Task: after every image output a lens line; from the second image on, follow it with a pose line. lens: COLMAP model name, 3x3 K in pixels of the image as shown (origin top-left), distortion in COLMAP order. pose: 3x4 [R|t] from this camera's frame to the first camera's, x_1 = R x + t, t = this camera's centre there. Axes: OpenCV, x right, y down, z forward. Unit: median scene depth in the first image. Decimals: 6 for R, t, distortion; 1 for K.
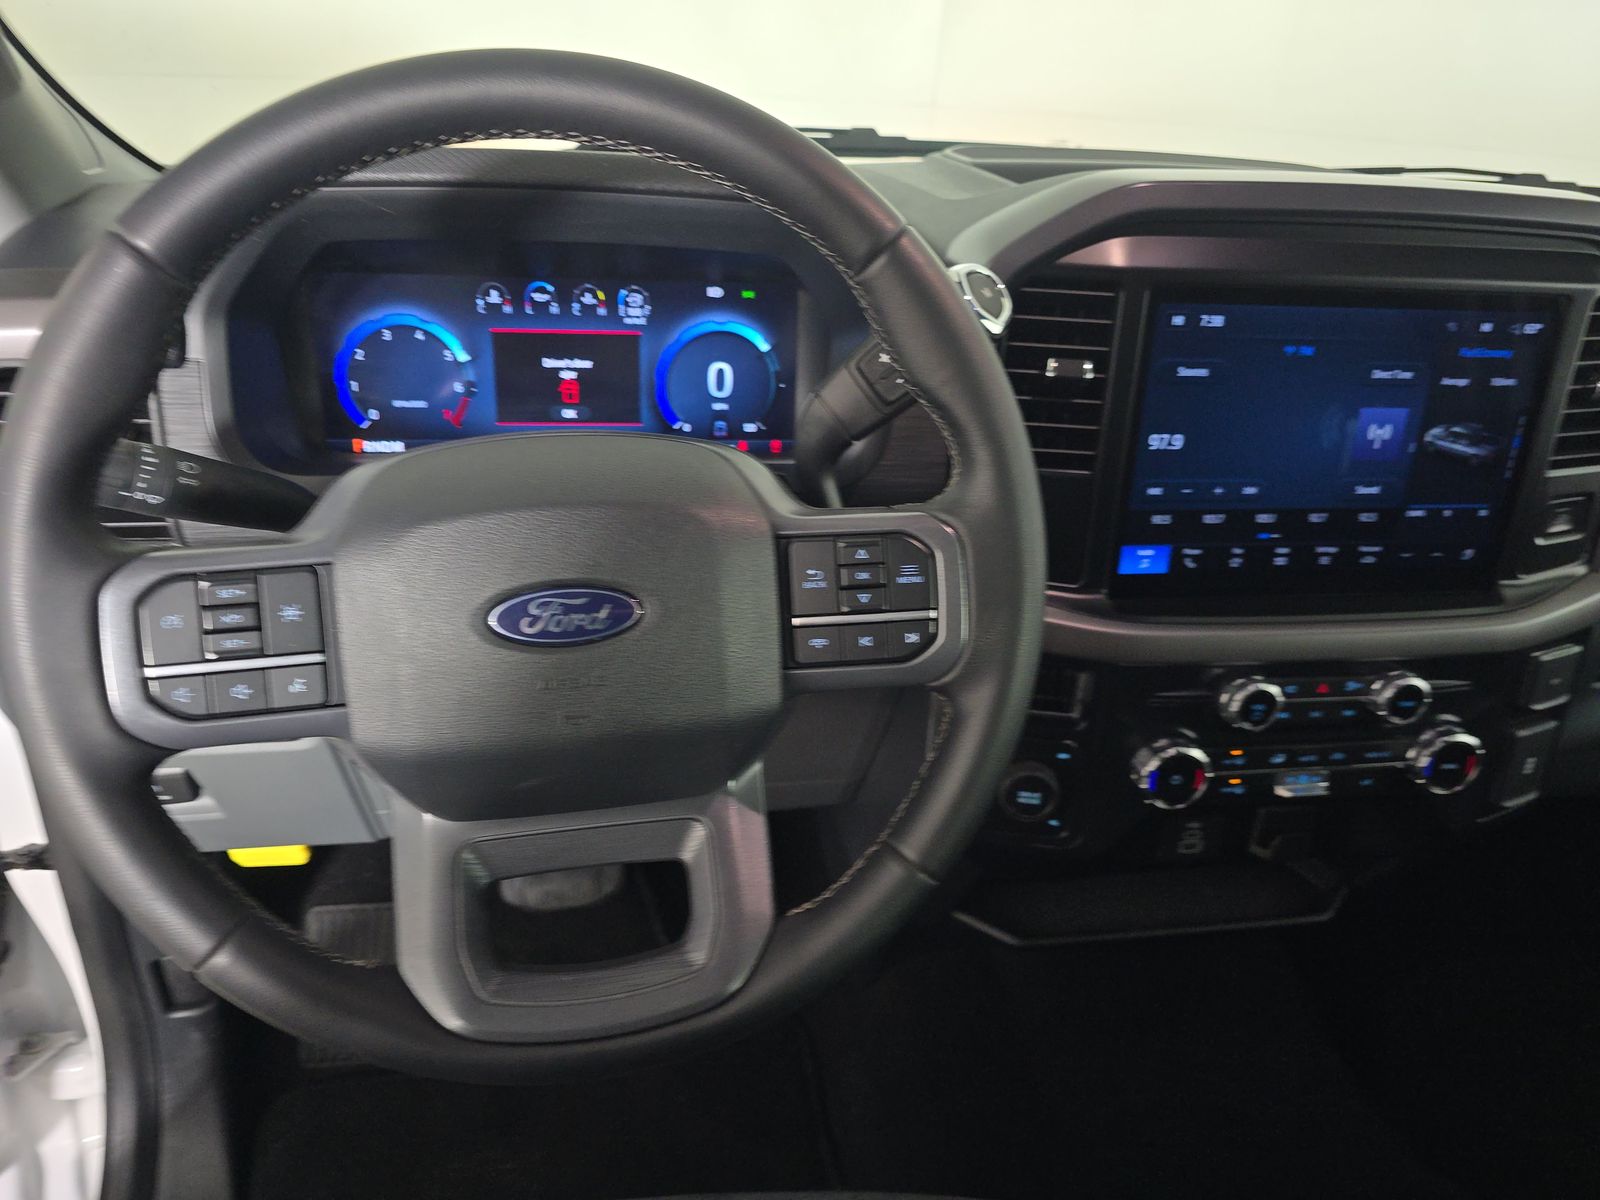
lens RADIAL K [[1099.1, 0, 797.3], [0, 1099.1, 607.3], [0, 0, 1]] dist [0.023587, -0.016628]
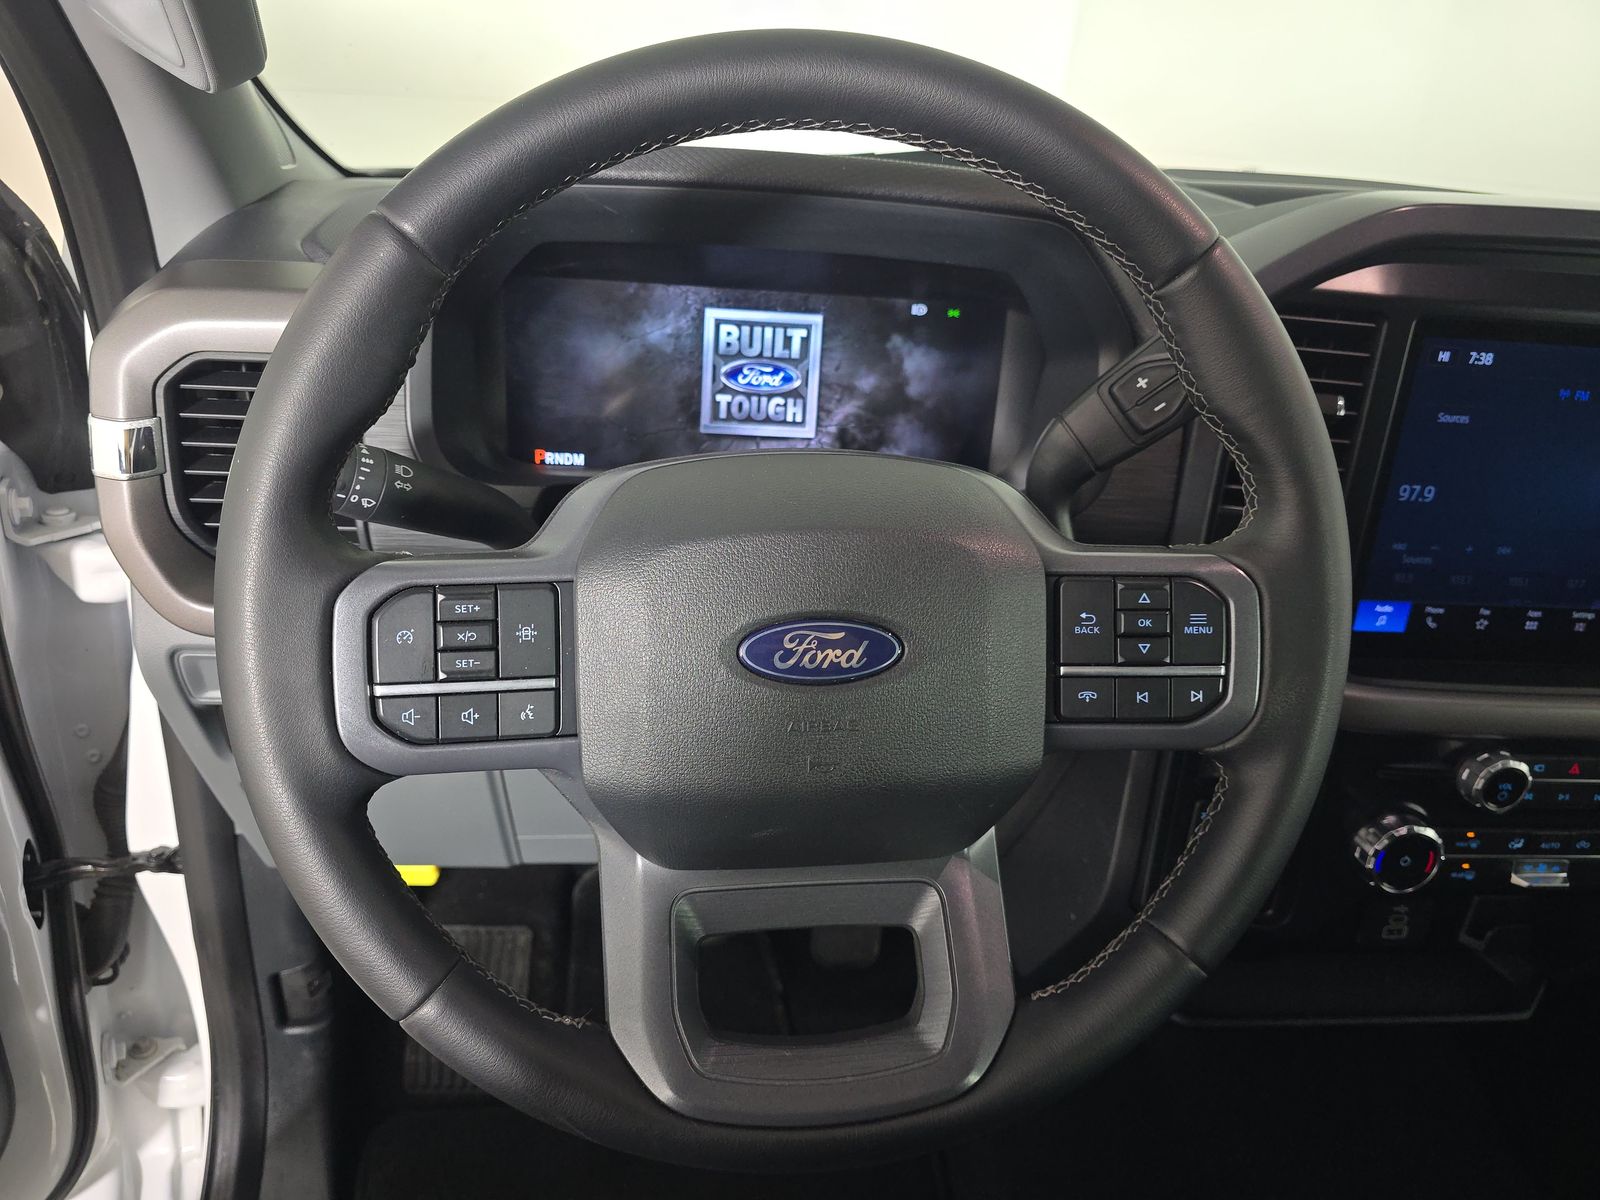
lens RADIAL K [[1099.1, 0, 800.4], [0, 1099.1, 601.0], [0, 0, 1]] dist [0.023587, -0.016628]
pose [[0.997084, 0.049508, -0.058078, -0.135671], [-0.051385, 0.998189, -0.031274, -0.003337], [0.056425, 0.034167, 0.997822, 0.075396]]
